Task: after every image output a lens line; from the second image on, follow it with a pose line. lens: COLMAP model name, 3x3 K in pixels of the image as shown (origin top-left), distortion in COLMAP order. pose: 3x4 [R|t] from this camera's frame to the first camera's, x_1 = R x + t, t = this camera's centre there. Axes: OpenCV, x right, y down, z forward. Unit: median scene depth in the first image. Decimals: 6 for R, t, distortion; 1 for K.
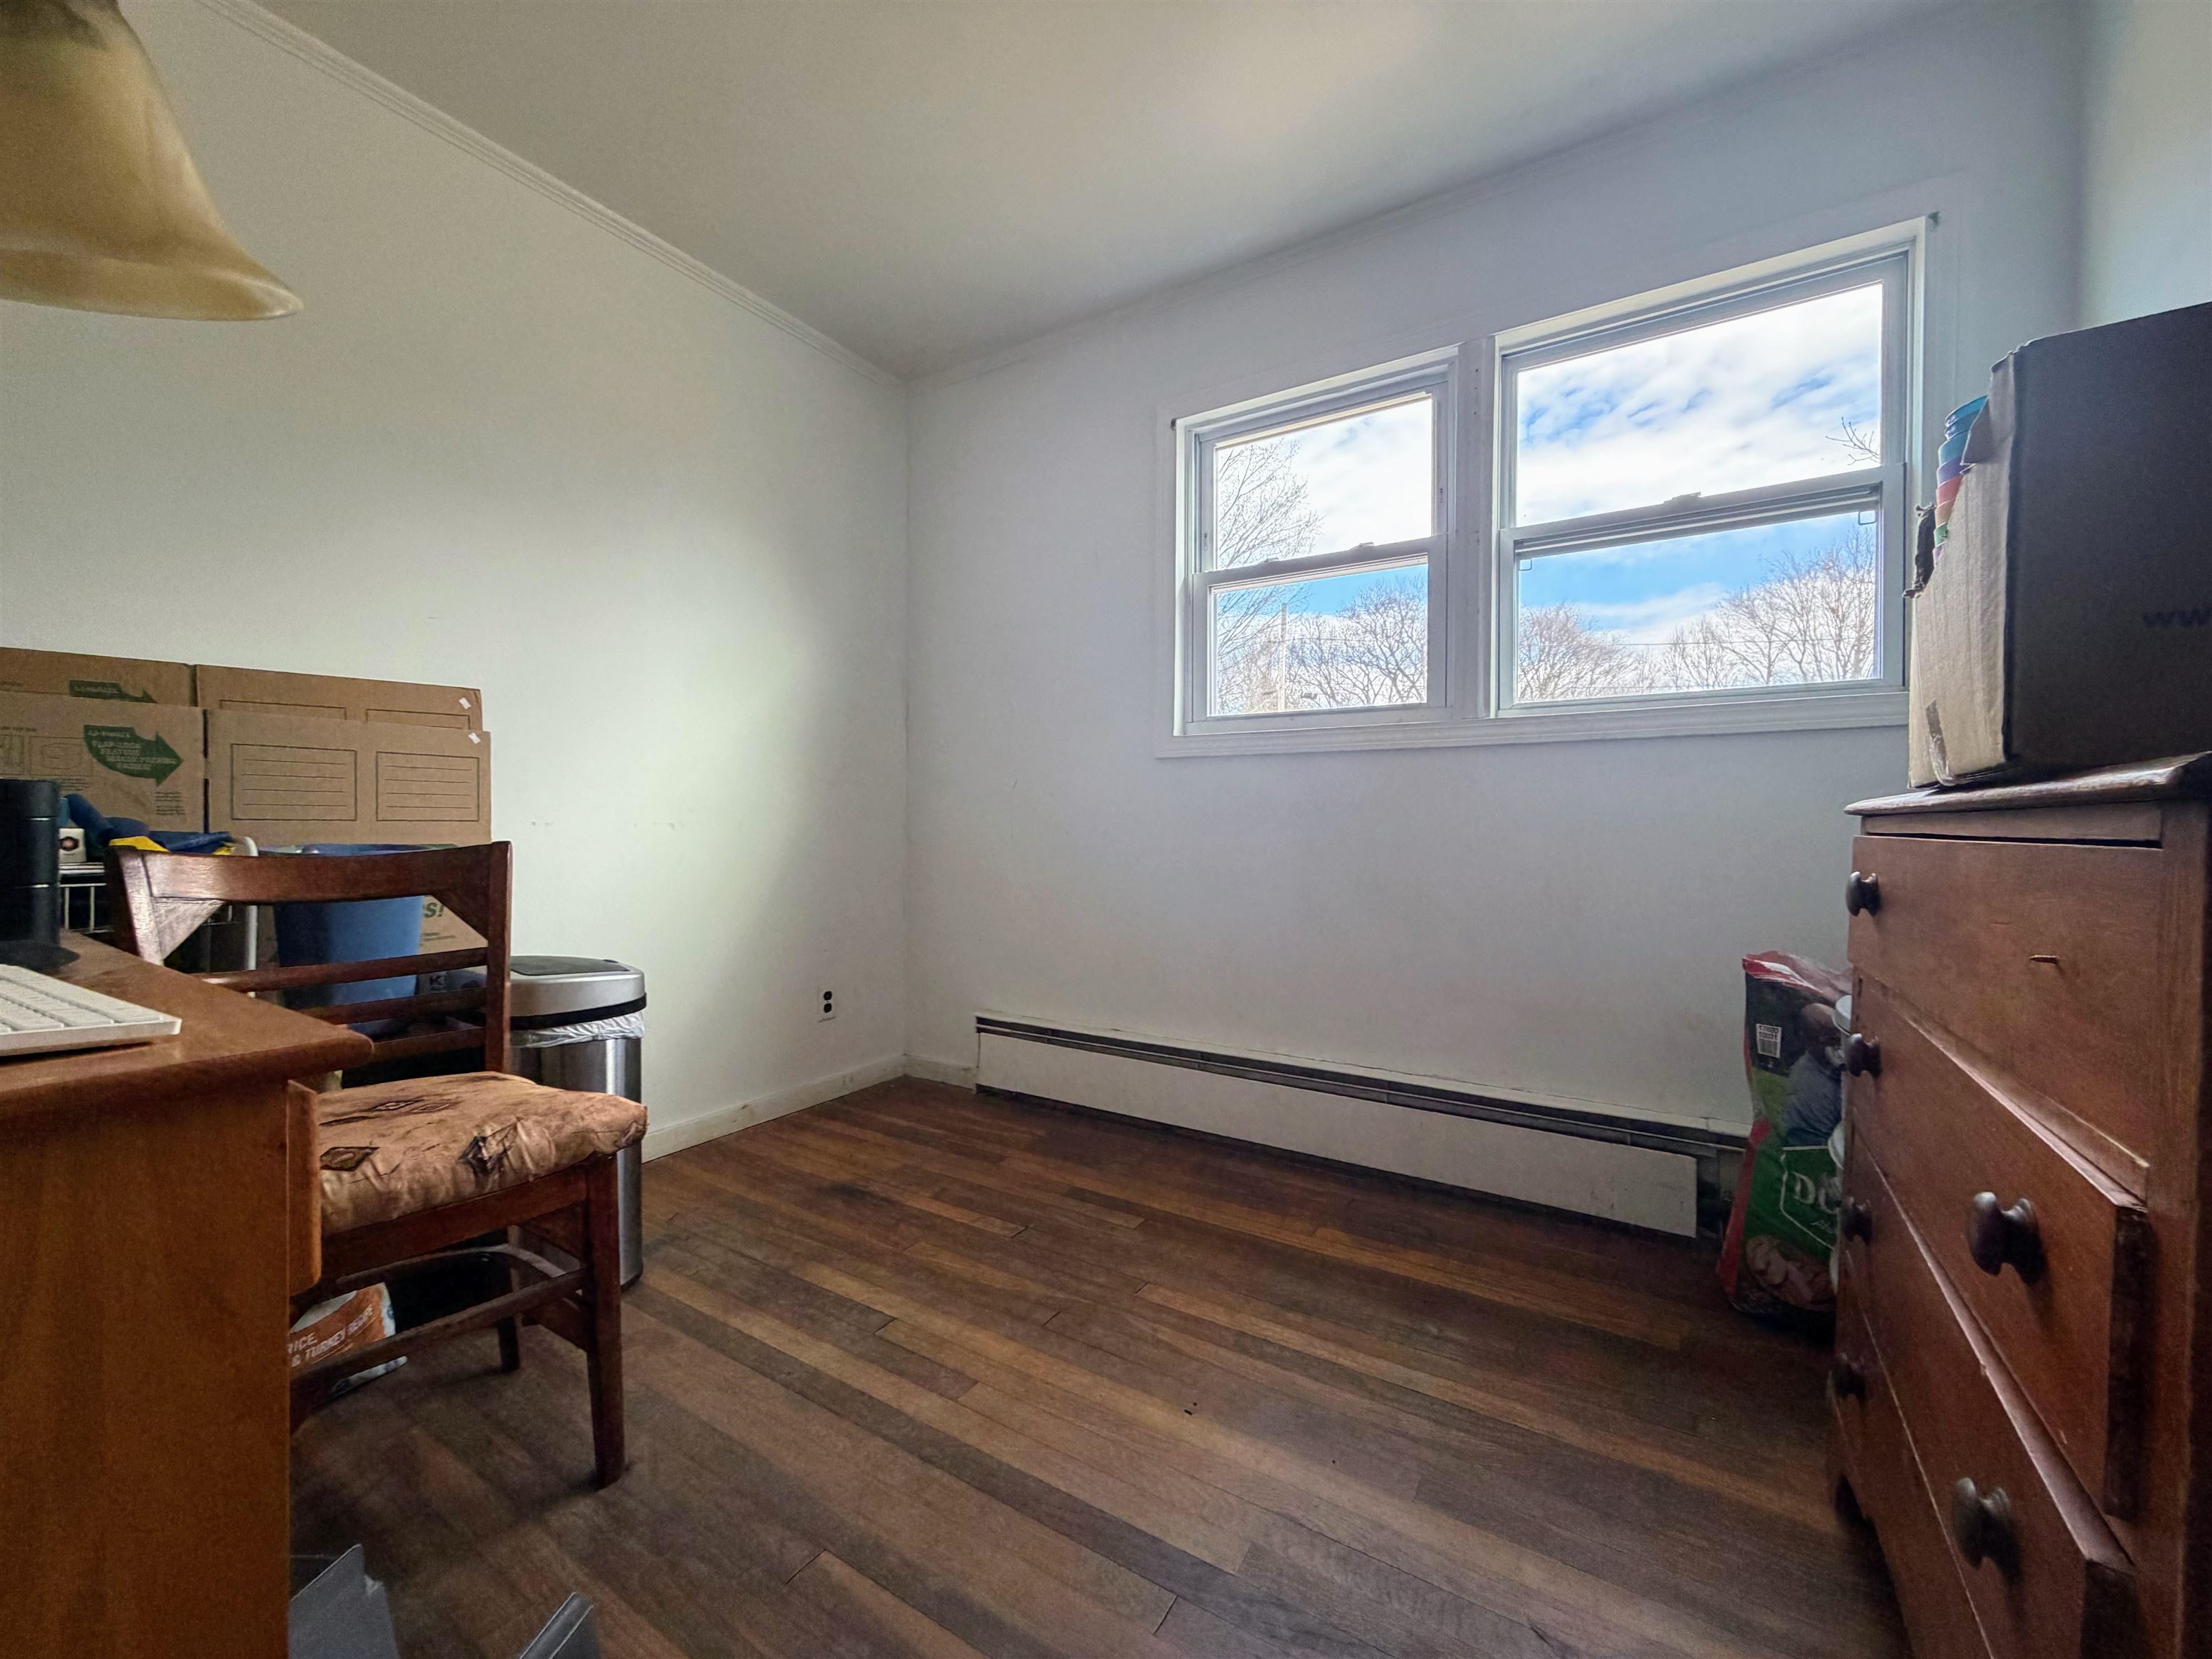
lens RADIAL K [[879.3, 0, 1095.8], [0, 879.3, 831.0], [0, 0, 1]] dist [0.000859, 0.000043]
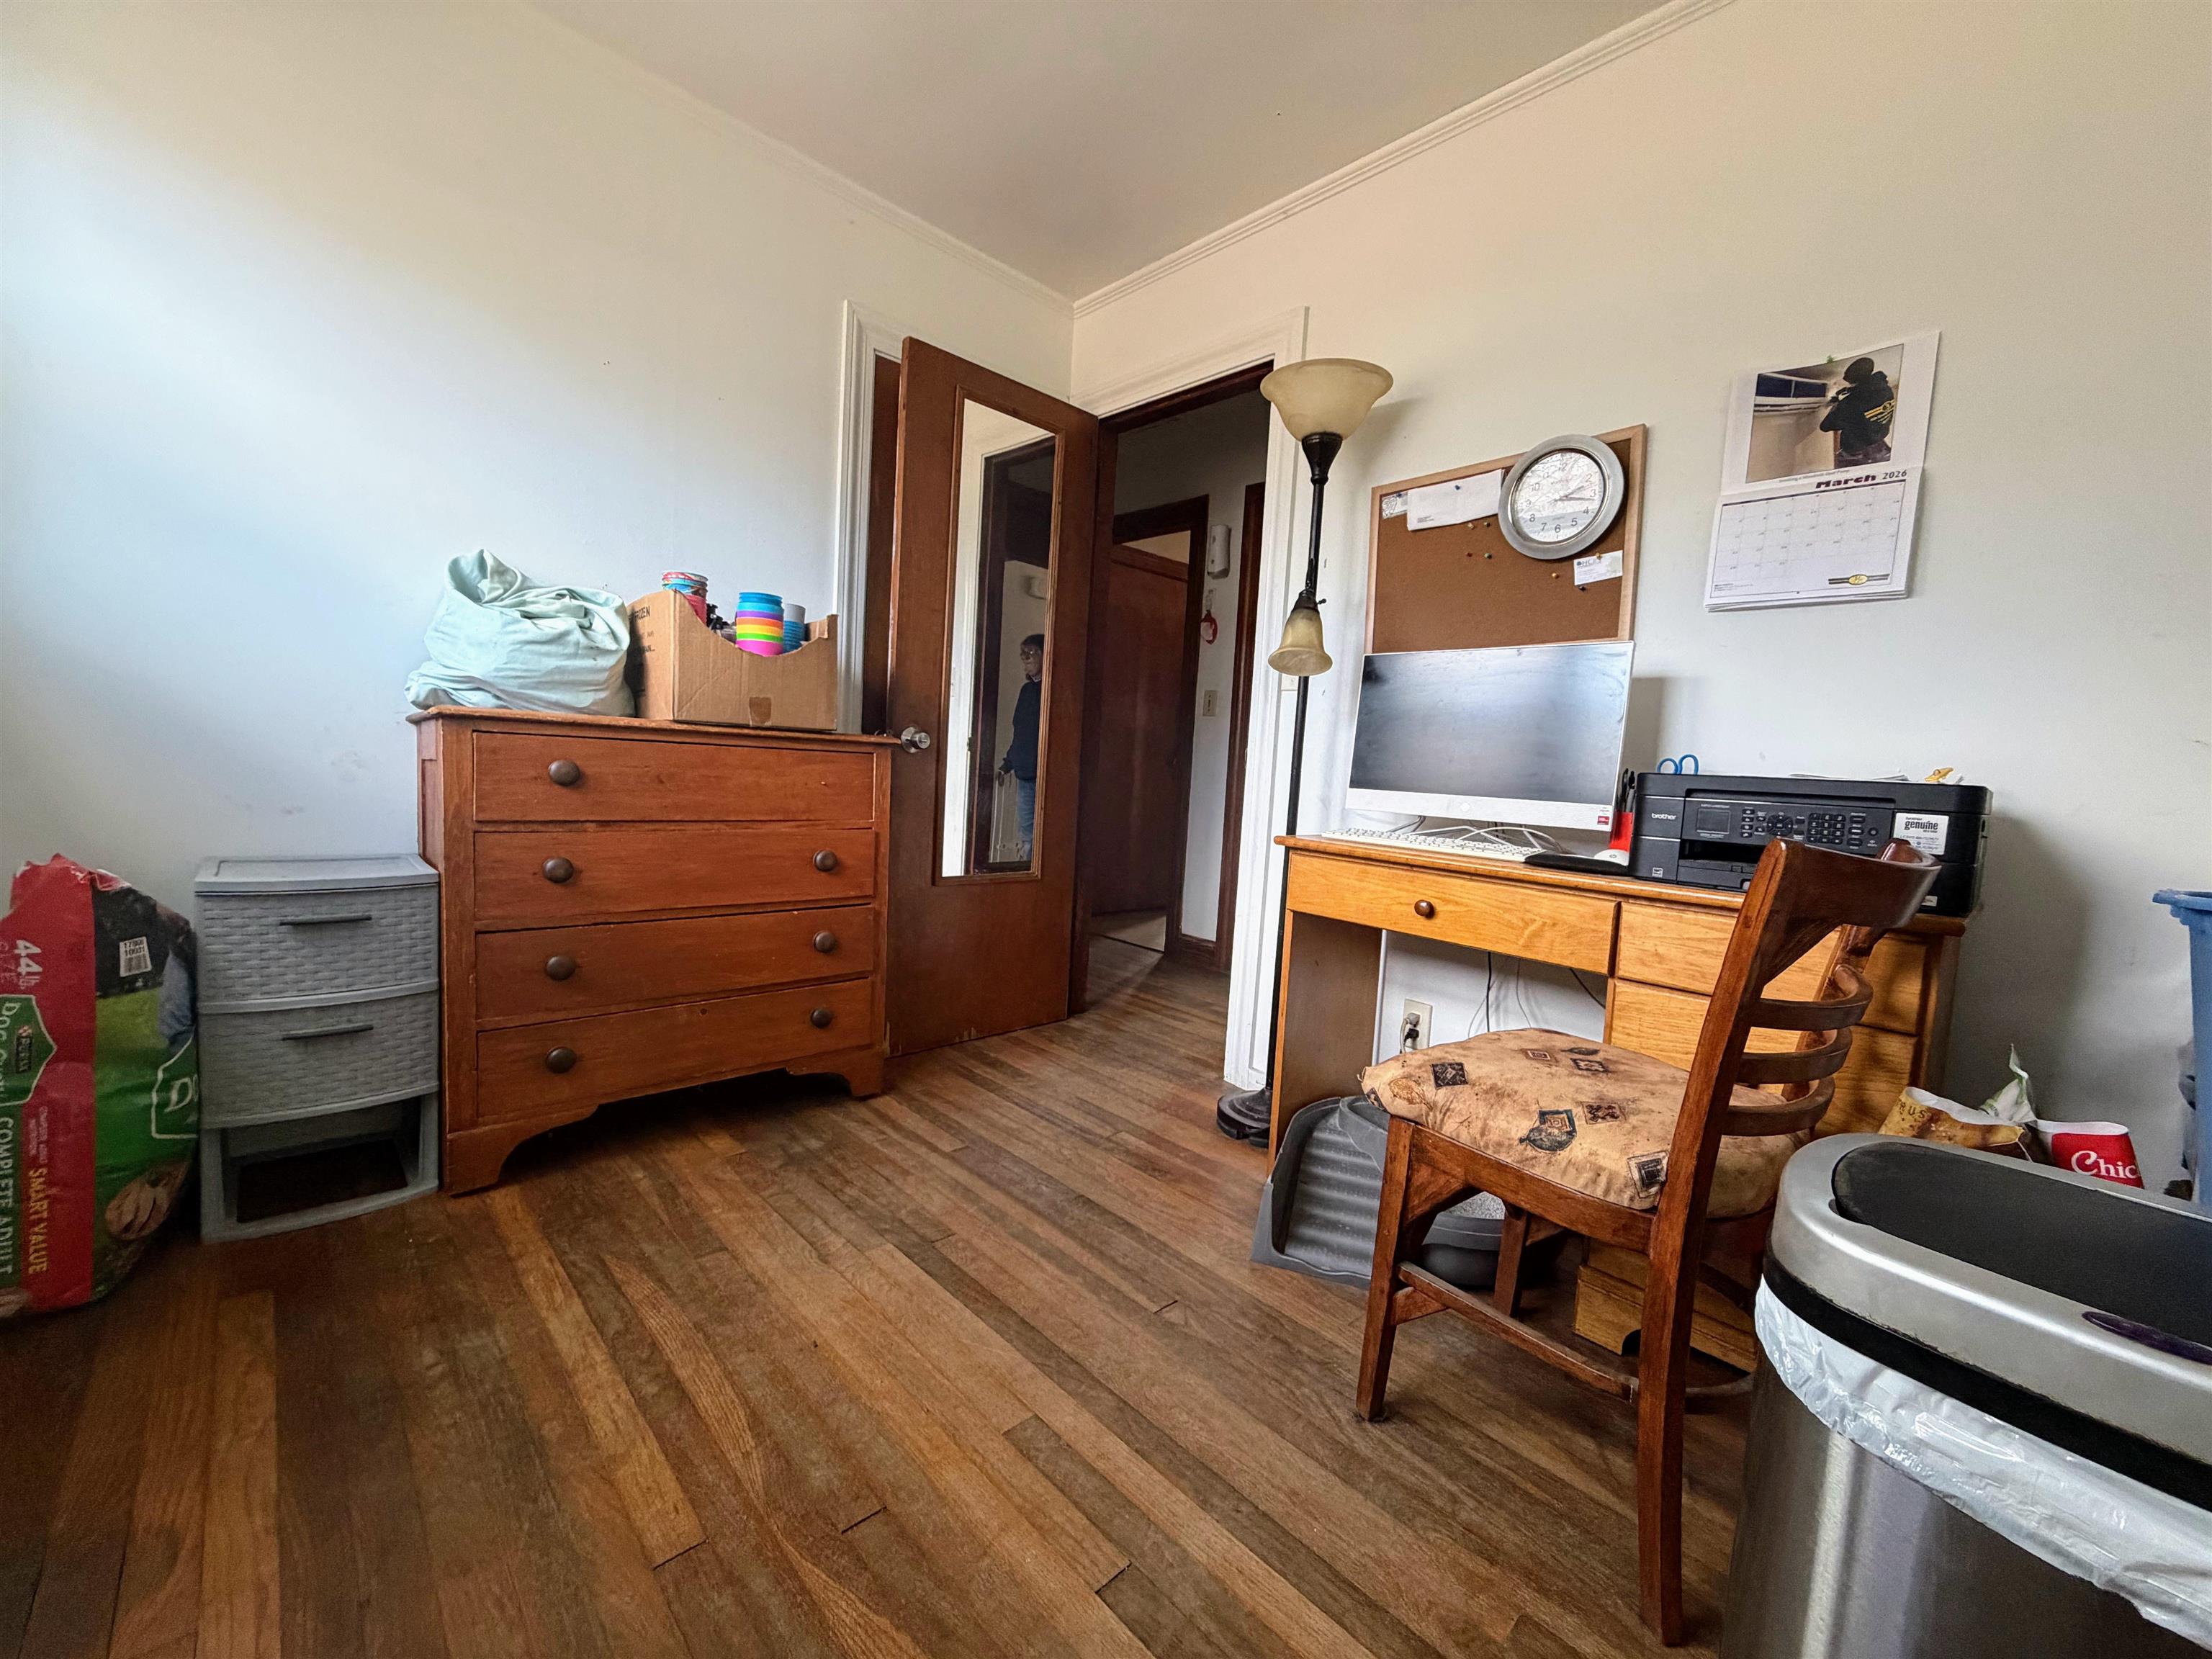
lens RADIAL K [[879.3, 0, 1095.8], [0, 879.3, 831.0], [0, 0, 1]] dist [0.000859, 0.000043]
pose [[-0.968892, -0.078829, 0.234593, -0.383616], [-0.059732, 0.994378, 0.087435, -0.019476], [-0.240167, 0.070703, -0.968153, 1.818474]]
